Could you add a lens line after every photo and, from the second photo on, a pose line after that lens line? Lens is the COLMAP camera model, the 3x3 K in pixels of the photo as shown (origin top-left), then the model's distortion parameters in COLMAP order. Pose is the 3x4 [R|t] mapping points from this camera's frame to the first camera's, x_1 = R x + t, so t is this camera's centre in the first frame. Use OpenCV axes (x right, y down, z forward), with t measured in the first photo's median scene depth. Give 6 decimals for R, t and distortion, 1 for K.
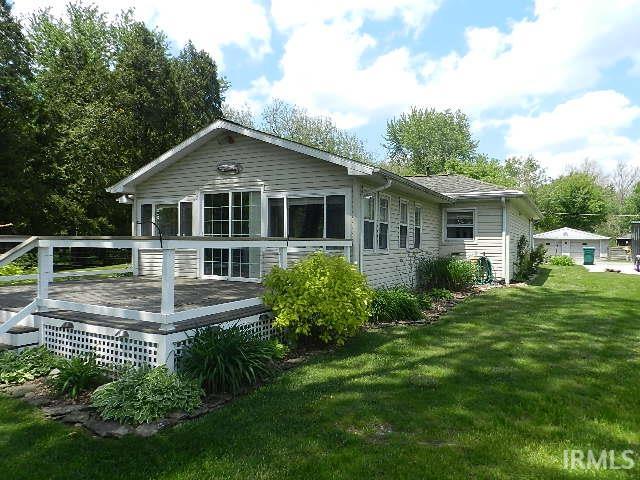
lens RADIAL K [[426.1, 0, 320.0], [0, 426.1, 240.0], [0, 0, 1]] dist [0.012024, -0.003101]
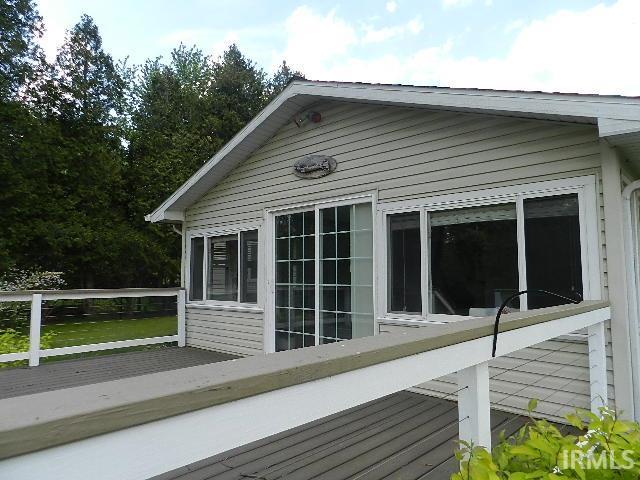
lens RADIAL K [[425.0, 0, 322.0], [0, 425.0, 226.1], [0, 0, 1]] dist [0.043882, 0.000306]
pose [[0.974073, -0.037019, -0.223185, -0.080192], [0.010284, 0.992747, -0.119781, -0.022511], [0.226000, 0.114380, 0.967389, 0.467931]]
